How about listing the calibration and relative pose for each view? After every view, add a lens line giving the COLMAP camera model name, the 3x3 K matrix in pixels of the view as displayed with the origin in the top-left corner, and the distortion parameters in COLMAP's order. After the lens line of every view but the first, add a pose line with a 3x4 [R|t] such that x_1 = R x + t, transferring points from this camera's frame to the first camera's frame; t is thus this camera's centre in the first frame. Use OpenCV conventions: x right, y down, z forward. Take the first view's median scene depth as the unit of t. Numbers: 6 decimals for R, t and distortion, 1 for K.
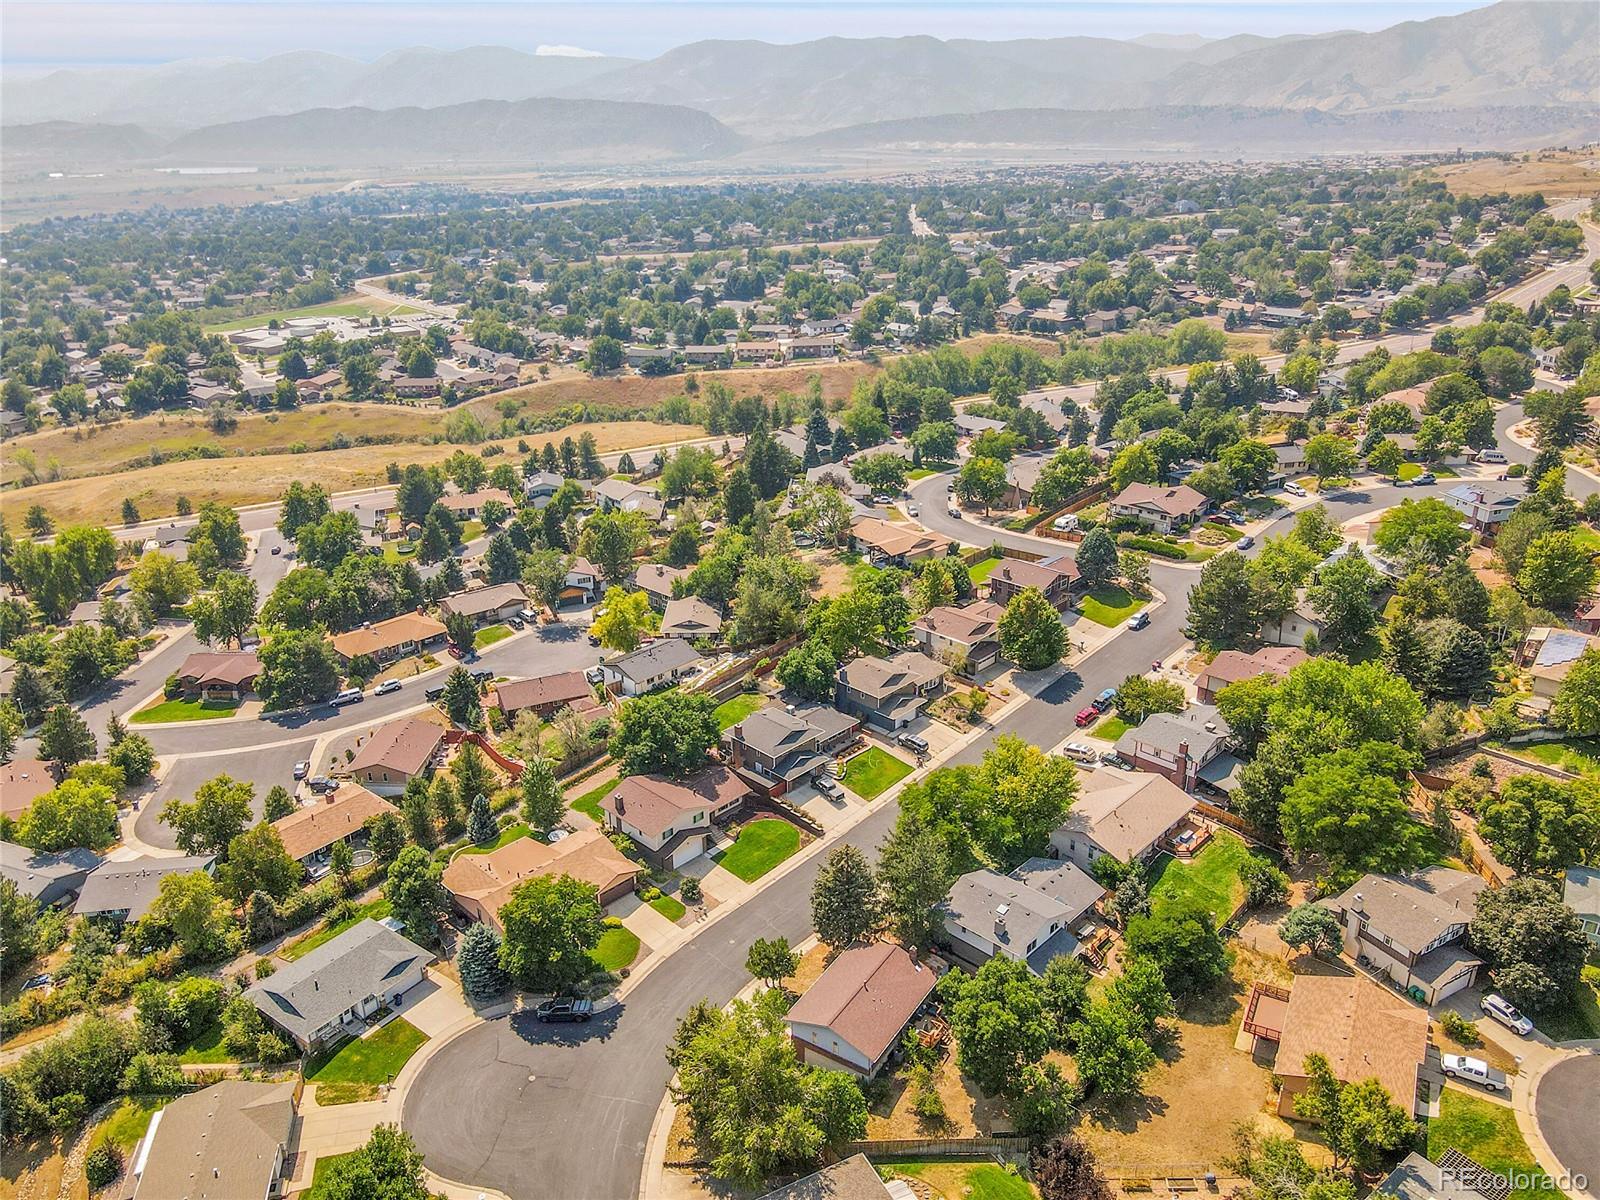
lens RADIAL K [[1184.4, 0, 800.0], [0, 1184.4, 600.0], [0, 0, 1]] dist [-0.005073, 0.025689]
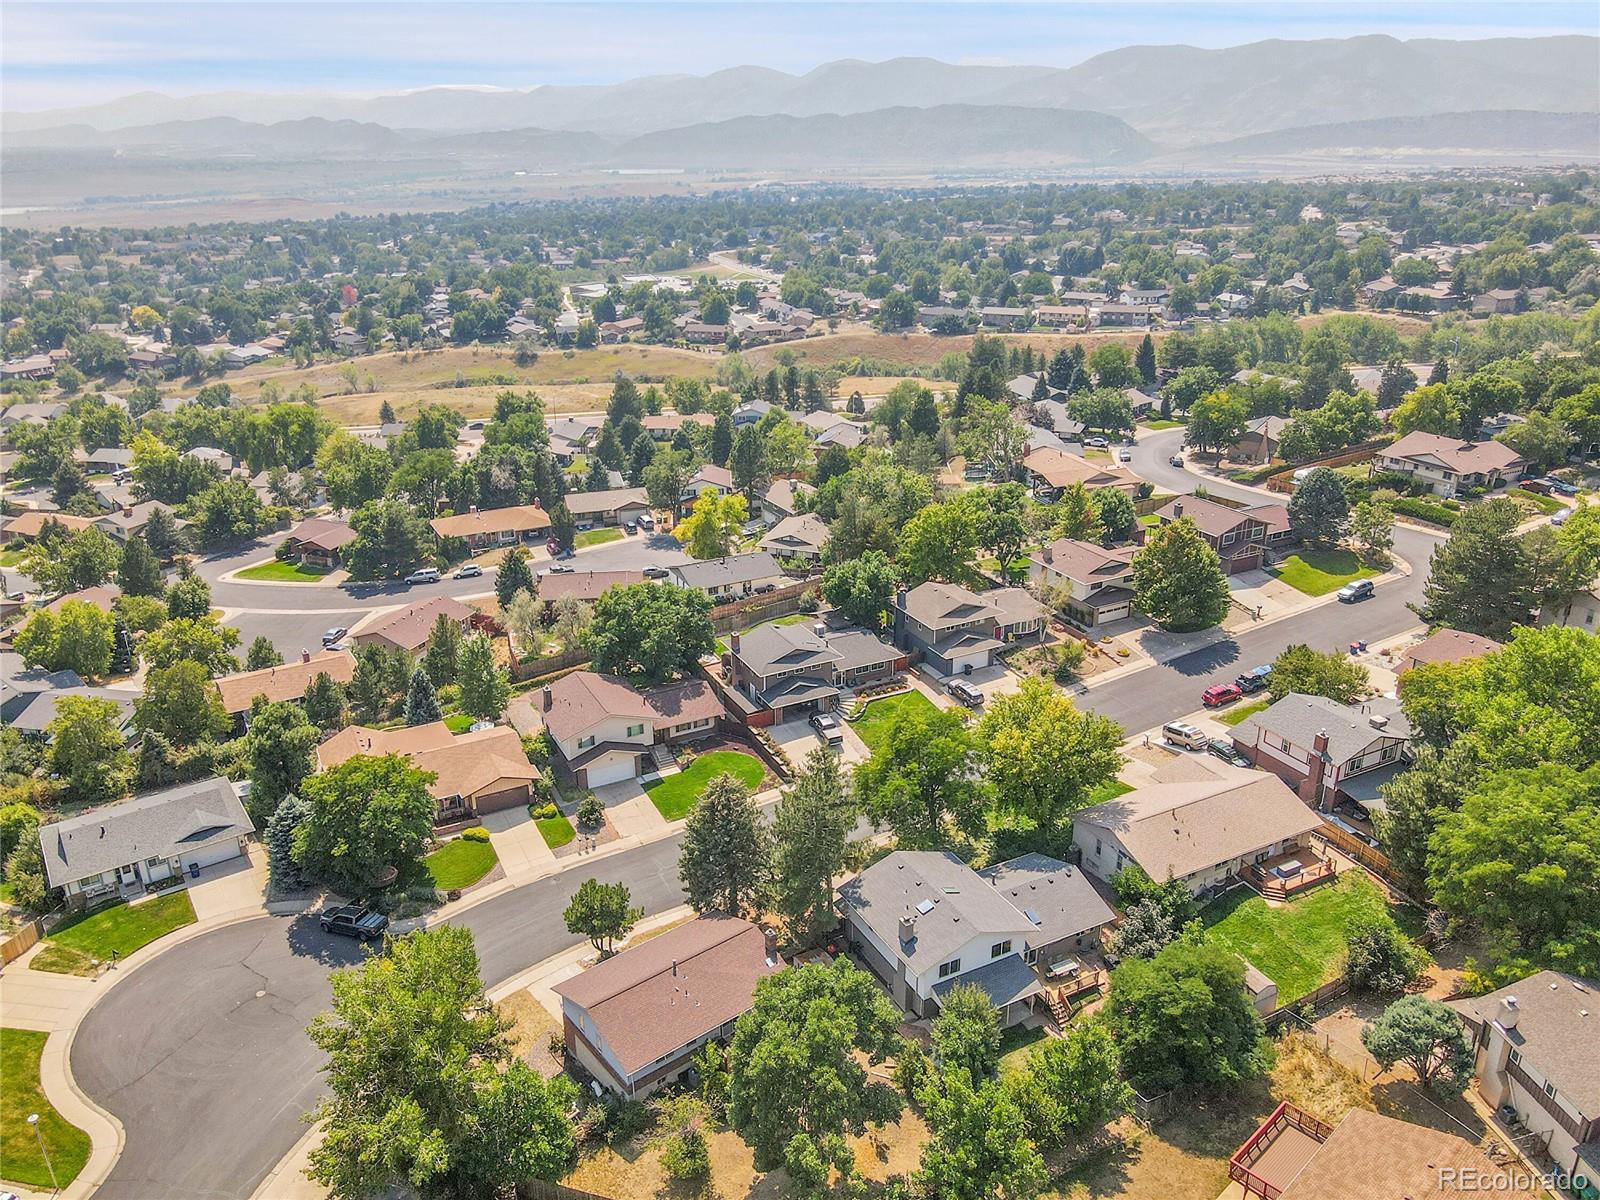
lens RADIAL K [[1184.4, 0, 800.0], [0, 1184.4, 600.0], [0, 0, 1]] dist [-0.005073, 0.025689]
pose [[0.947133, 0.120729, -0.297260, 0.173882], [-0.123922, 0.992258, 0.008152, 0.056741], [0.295942, 0.029116, 0.954762, 0.204623]]
